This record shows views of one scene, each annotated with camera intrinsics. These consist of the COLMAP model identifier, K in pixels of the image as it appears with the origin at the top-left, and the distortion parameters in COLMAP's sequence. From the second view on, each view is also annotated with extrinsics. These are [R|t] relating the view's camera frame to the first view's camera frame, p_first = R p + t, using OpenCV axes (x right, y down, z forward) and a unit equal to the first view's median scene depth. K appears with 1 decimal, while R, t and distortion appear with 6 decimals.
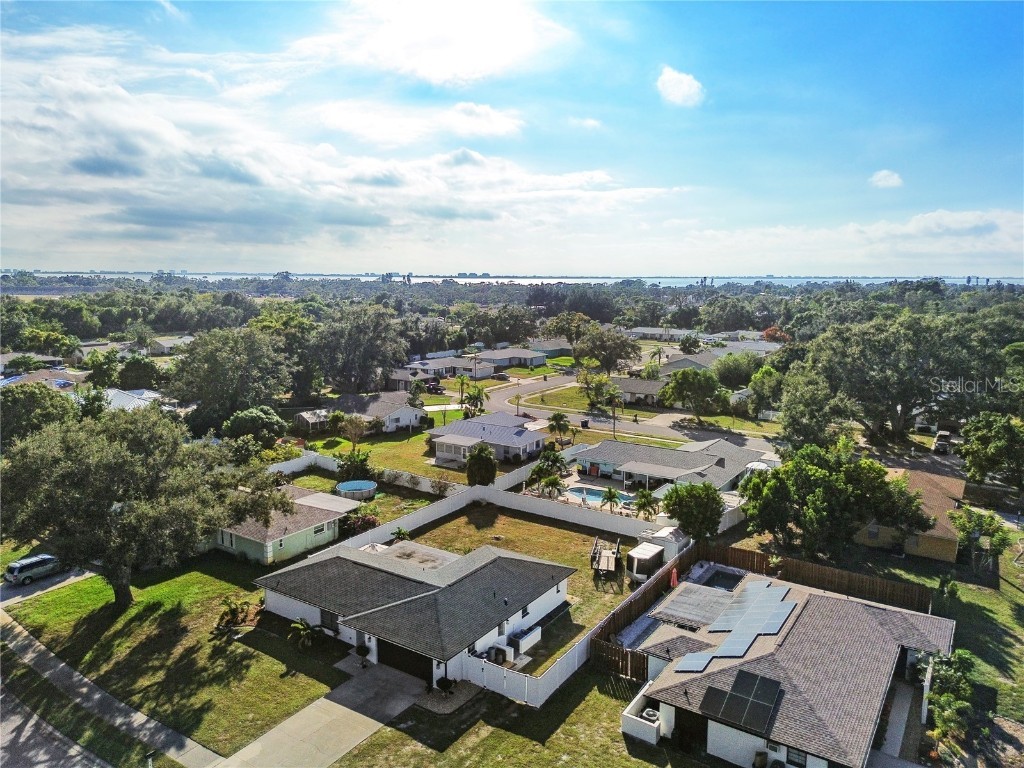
lens RADIAL K [[727.9, 0, 505.8], [0, 727.9, 378.7], [0, 0, 1]] dist [0.062558, -0.053059]
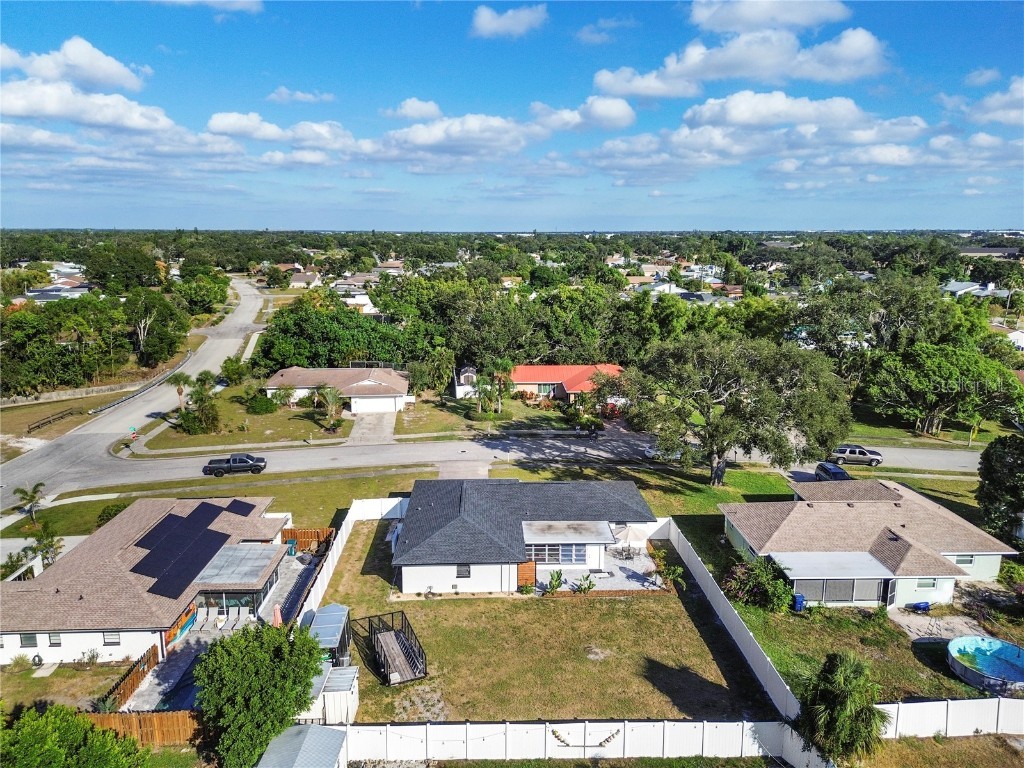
lens RADIAL K [[727.9, 0, 510.5], [0, 727.9, 361.1], [0, 0, 1]] dist [0.062558, -0.053059]
pose [[-0.808936, 0.097954, -0.579679, 0.403831], [-0.089610, 0.953955, 0.286250, -0.190522], [0.581027, 0.283503, -0.762911, 1.480424]]
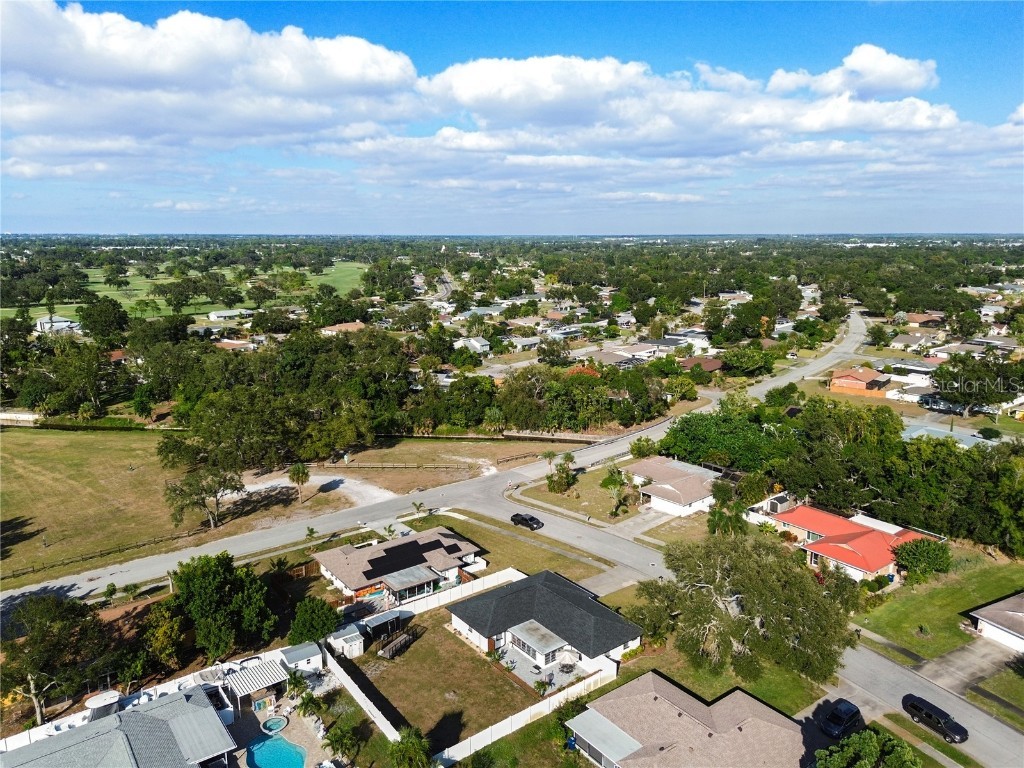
lens RADIAL K [[727.9, 0, 521.0], [0, 727.9, 376.6], [0, 0, 1]] dist [0.062558, -0.053059]
pose [[-0.950180, -0.066130, 0.304607, -0.451424], [0.038954, 0.944382, 0.326537, -0.641167], [-0.309259, 0.322134, -0.894756, 1.971166]]
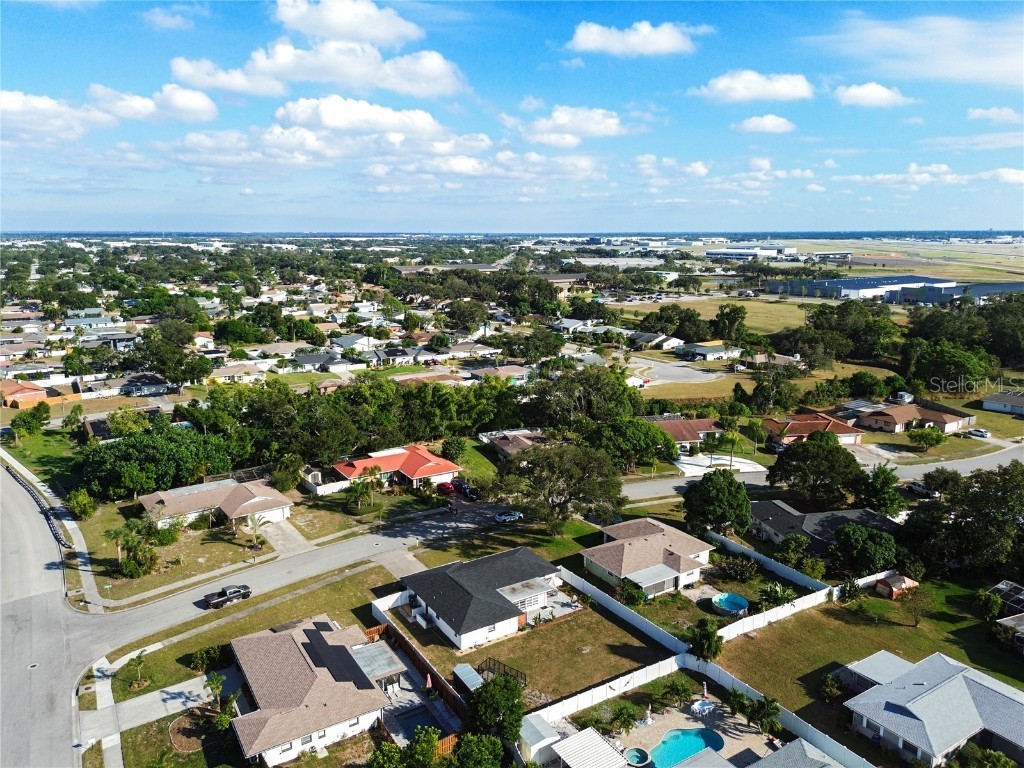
lens RADIAL K [[727.9, 0, 508.7], [0, 727.9, 388.9], [0, 0, 1]] dist [0.062558, -0.053059]
pose [[-0.407671, 0.190591, -0.893017, 1.123501], [-0.130782, 0.955705, 0.263673, -0.533714], [0.903715, 0.224282, -0.364687, 1.350190]]
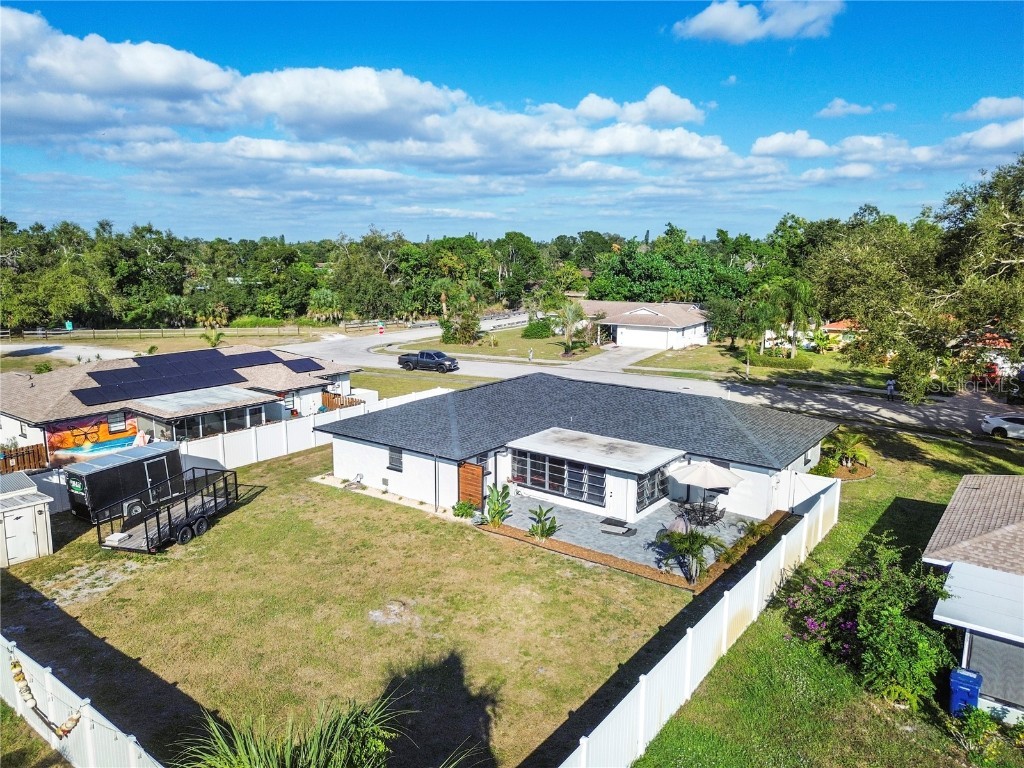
lens RADIAL K [[727.9, 0, 516.0], [0, 727.9, 371.7], [0, 0, 1]] dist [0.062558, -0.053059]
pose [[-0.998868, -0.016500, 0.044624, -0.080399], [-0.001979, 0.951534, 0.307537, 0.032857], [-0.047536, 0.307100, -0.950489, 1.377642]]
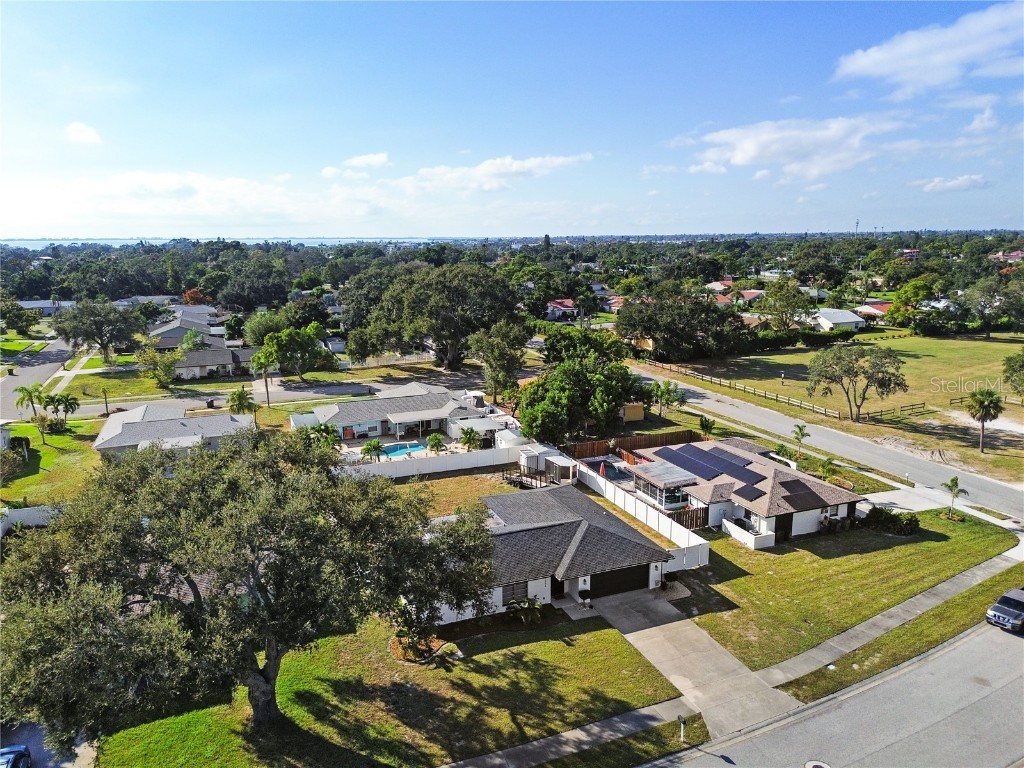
lens RADIAL K [[727.9, 0, 511.2], [0, 727.9, 404.3], [0, 0, 1]] dist [0.062558, -0.053059]
pose [[0.556848, -0.197104, 0.806889, -0.777234], [0.128855, 0.980175, 0.150509, -0.047177], [-0.820558, 0.020161, 0.571207, 0.367319]]
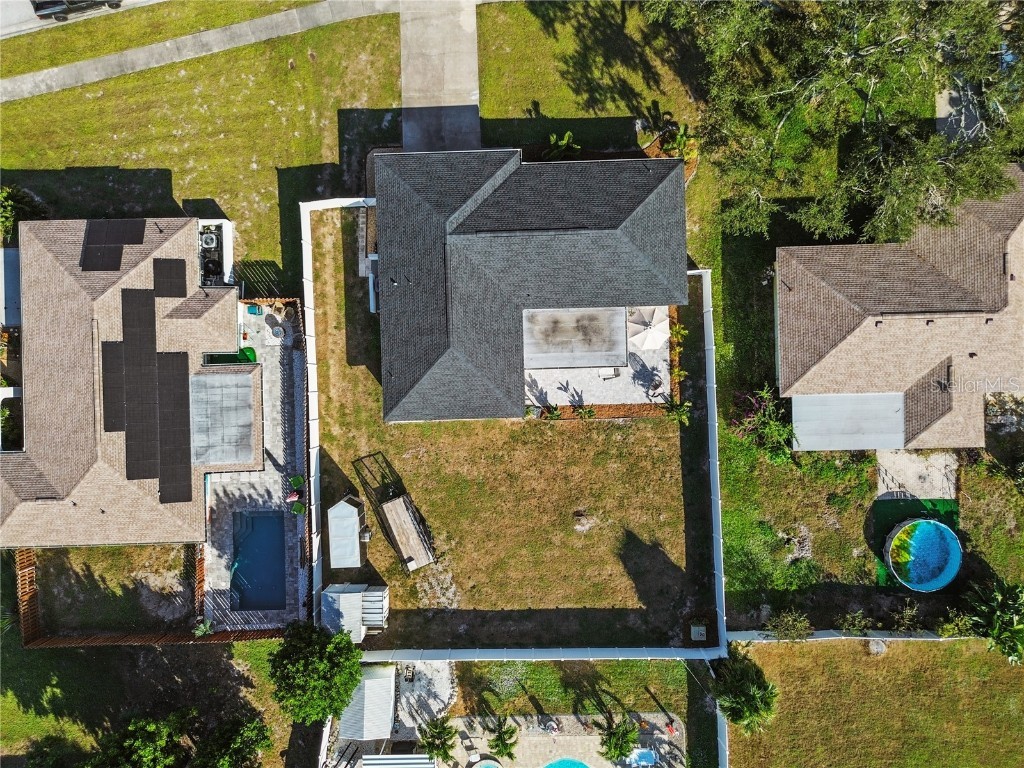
lens RADIAL K [[727.9, 0, 511.2], [0, 727.9, 387.8], [0, 0, 1]] dist [0.062558, -0.053059]
pose [[-0.812706, 0.582673, 0.000760, -0.032508], [-0.079544, -0.112240, 0.990492, -0.476144], [0.577218, 0.804919, 0.137566, 0.845169]]
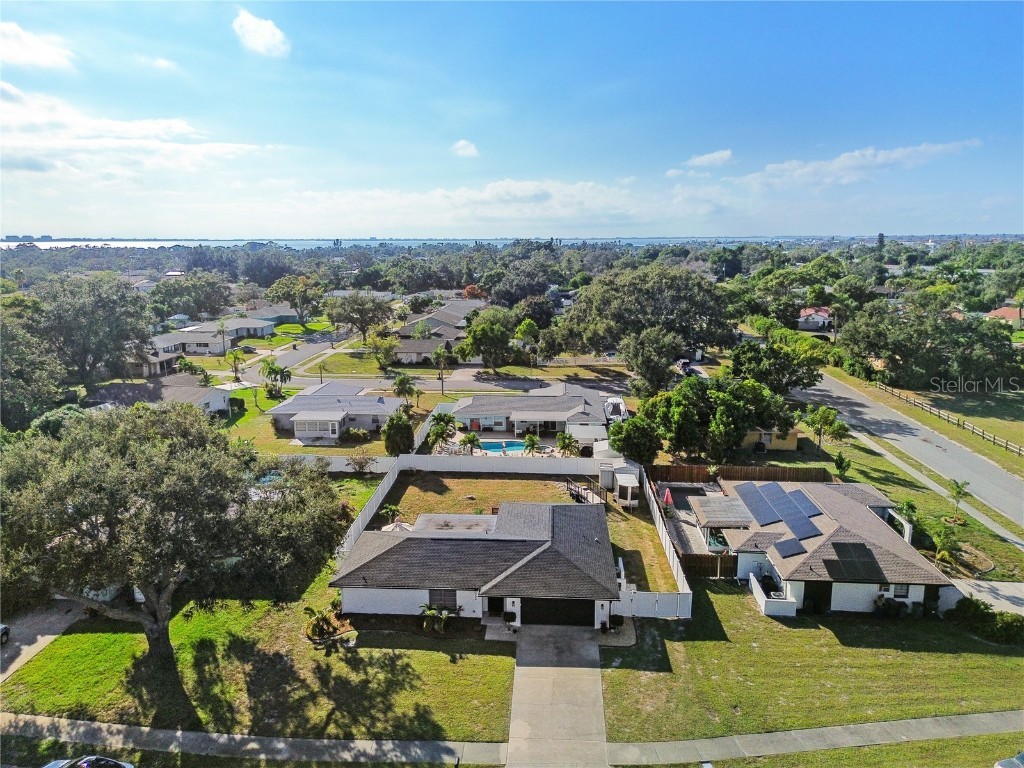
lens RADIAL K [[727.9, 0, 509.1], [0, 727.9, 393.4], [0, 0, 1]] dist [0.062558, -0.053059]
pose [[0.864291, -0.114077, 0.489886, -0.483932], [0.080045, 0.992725, 0.089949, -0.012788], [-0.496583, -0.038530, 0.867134, 0.117463]]
